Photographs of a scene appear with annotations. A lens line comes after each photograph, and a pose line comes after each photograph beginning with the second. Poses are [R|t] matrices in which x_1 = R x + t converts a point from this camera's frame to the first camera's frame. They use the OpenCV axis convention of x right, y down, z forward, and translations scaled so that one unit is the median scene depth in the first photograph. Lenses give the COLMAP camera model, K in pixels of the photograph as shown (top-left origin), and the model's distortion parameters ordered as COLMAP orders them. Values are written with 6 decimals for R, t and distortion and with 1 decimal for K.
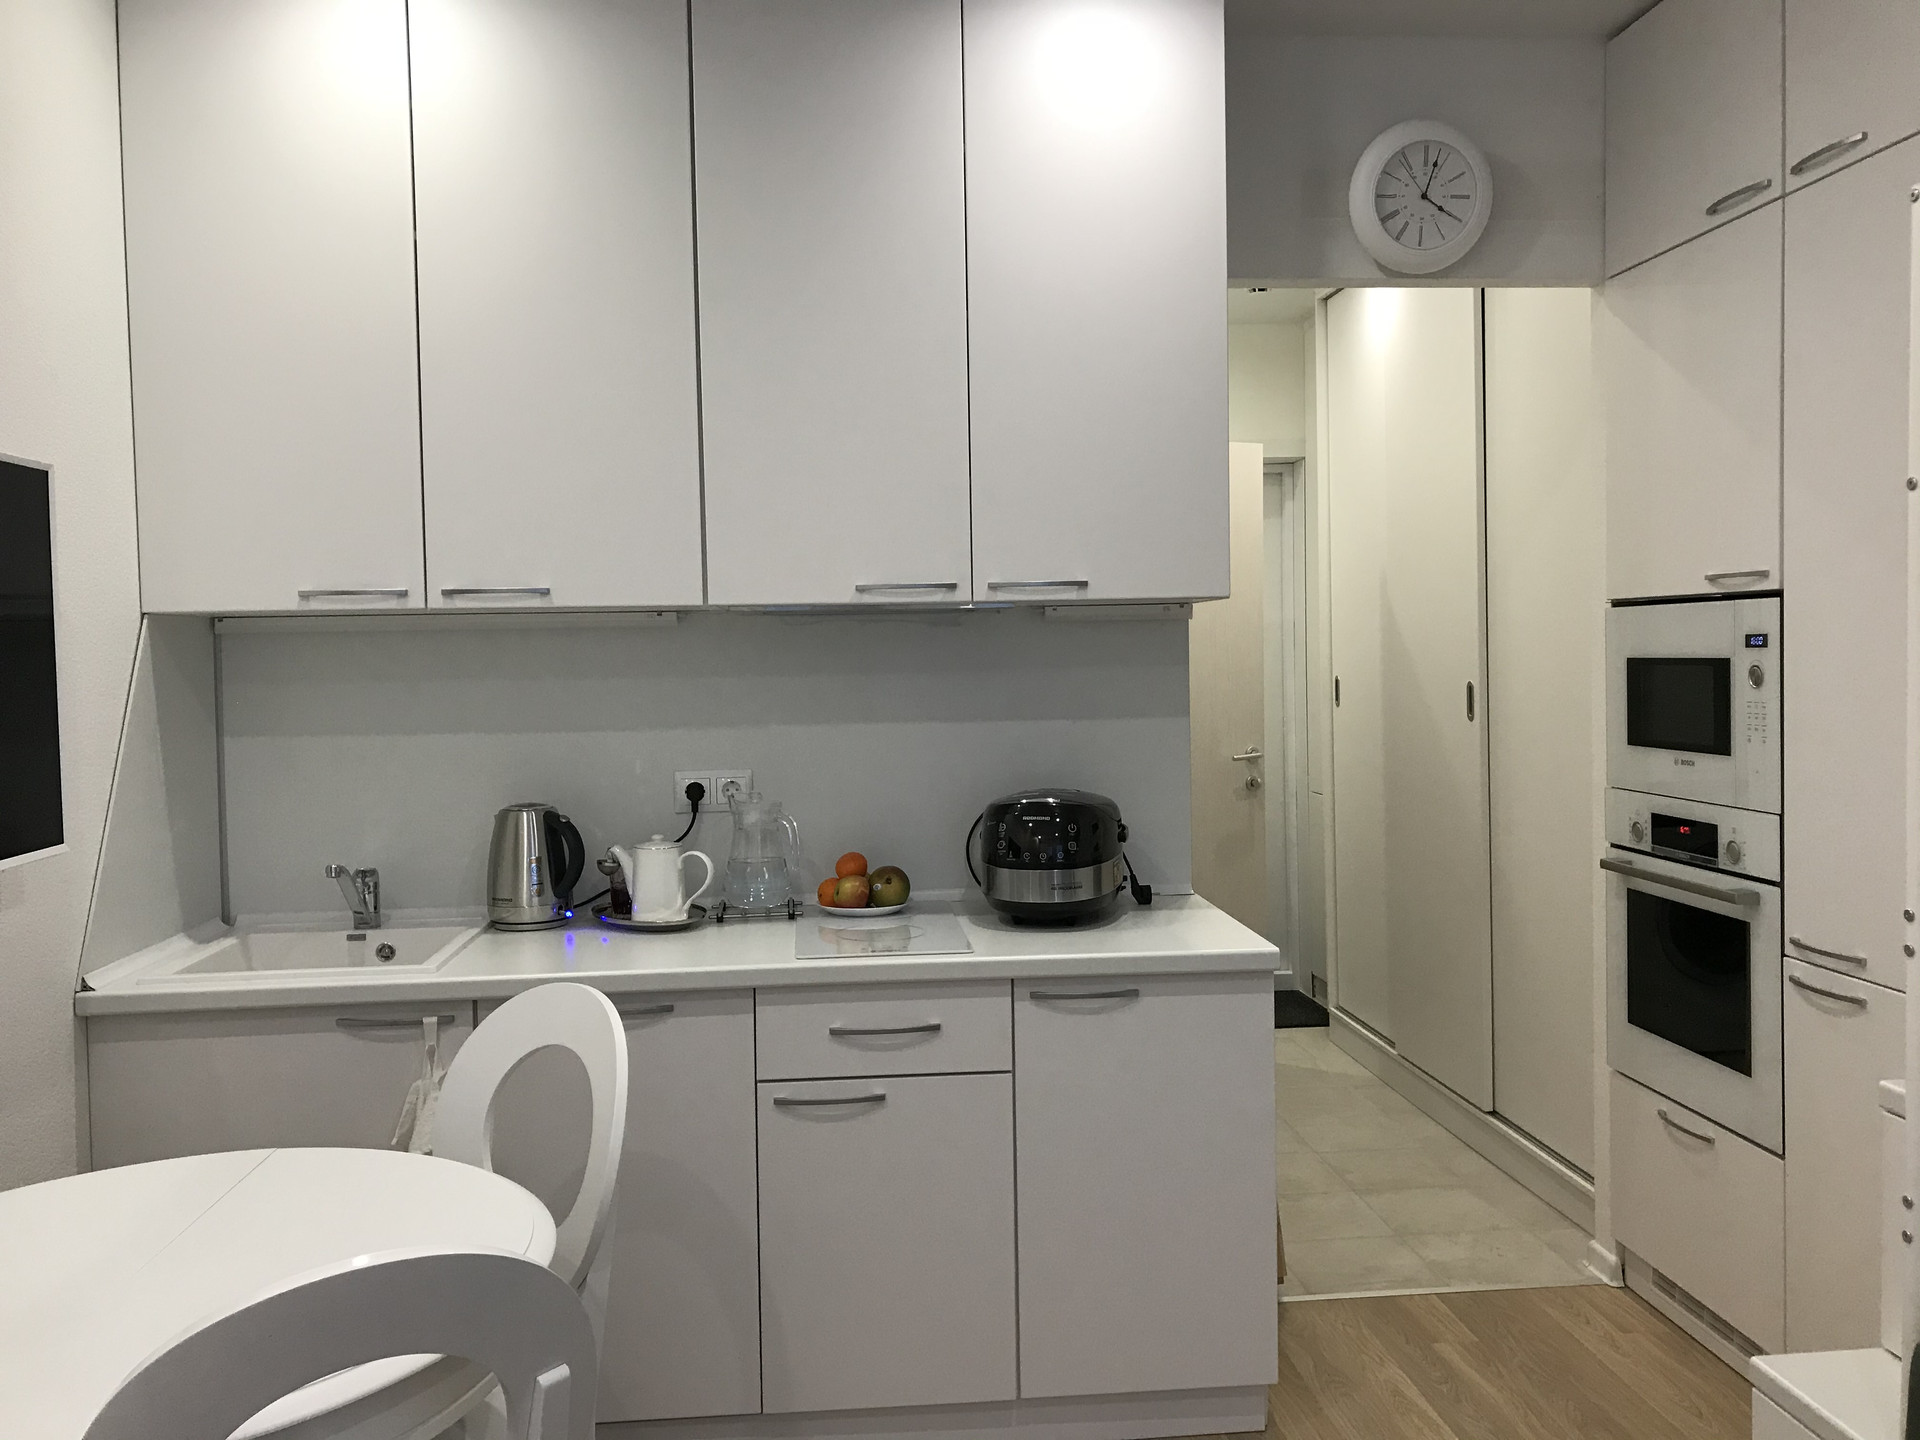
lens RADIAL K [[1561.7, 0, 972.0], [0, 1561.7, 716.6], [0, 0, 1]] dist [0.031007, -0.030268]
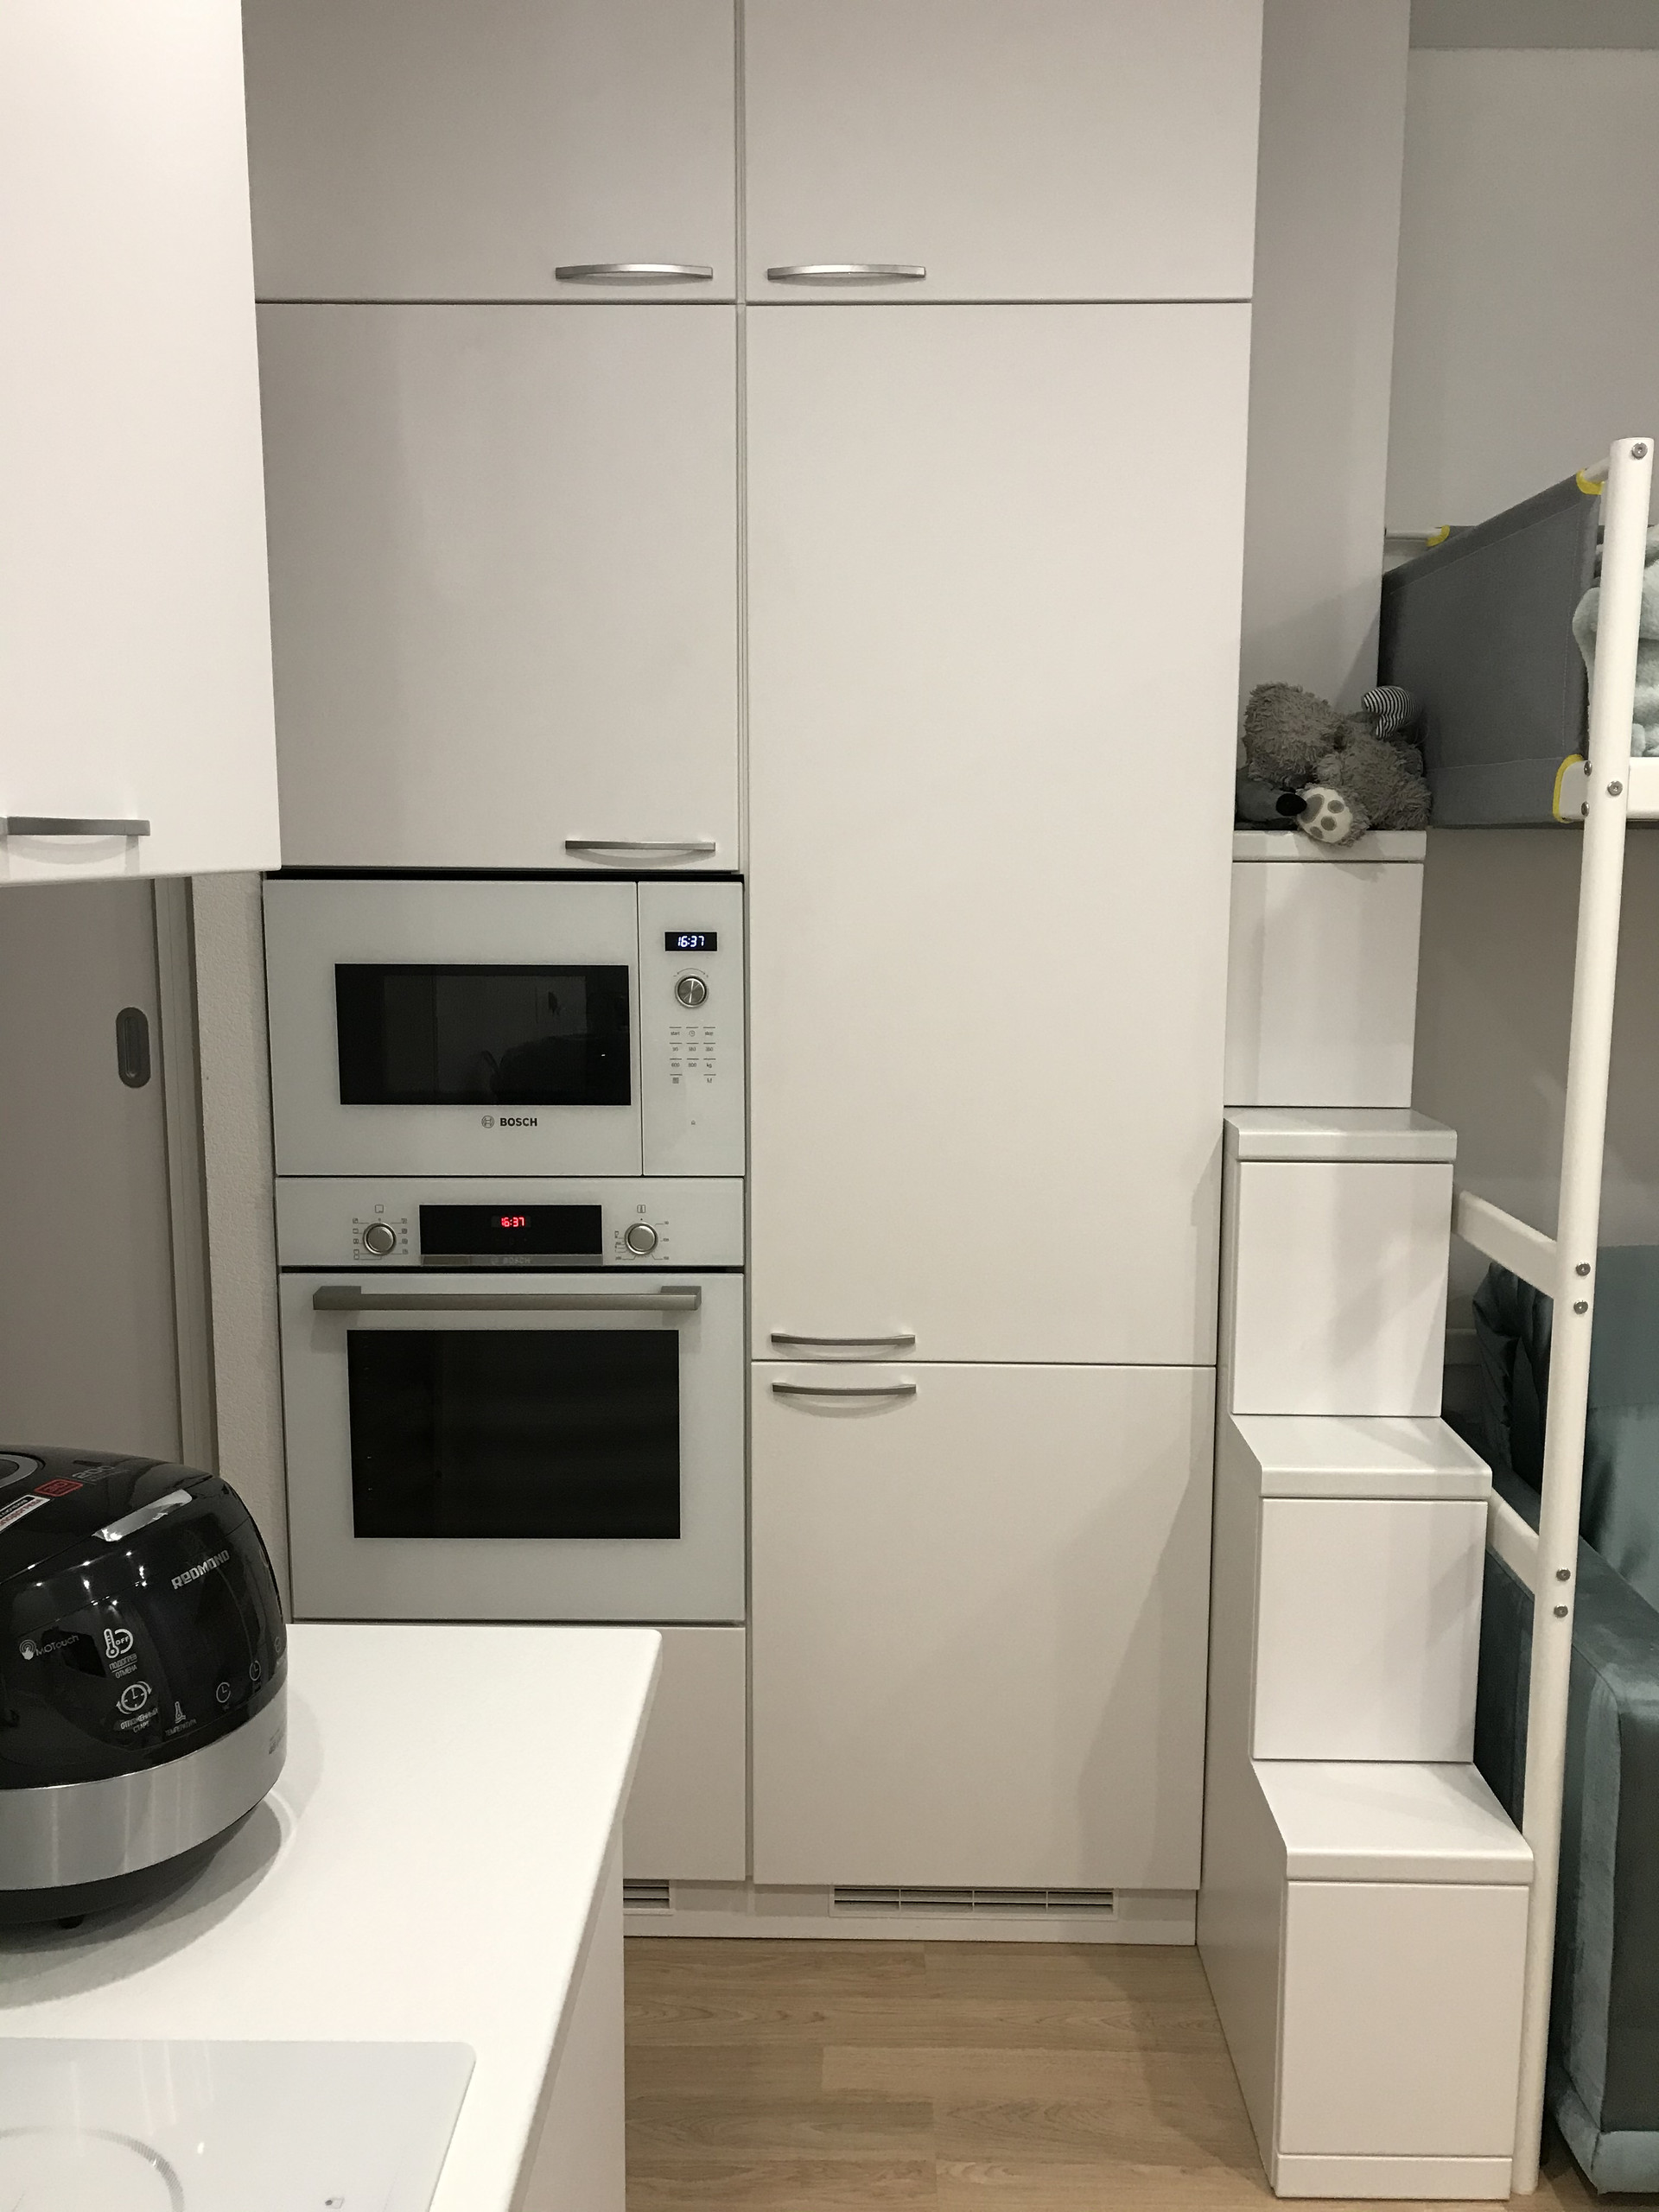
lens RADIAL K [[1799.2, 0, 826.1], [0, 1799.2, 1105.5], [0, 0, 1]] dist [0.031007, -0.030268]
pose [[0.119643, -0.124127, 0.985027, -0.293511], [0.038433, 0.991989, 0.120336, -0.067585], [-0.992073, 0.023460, 0.123455, 0.810456]]
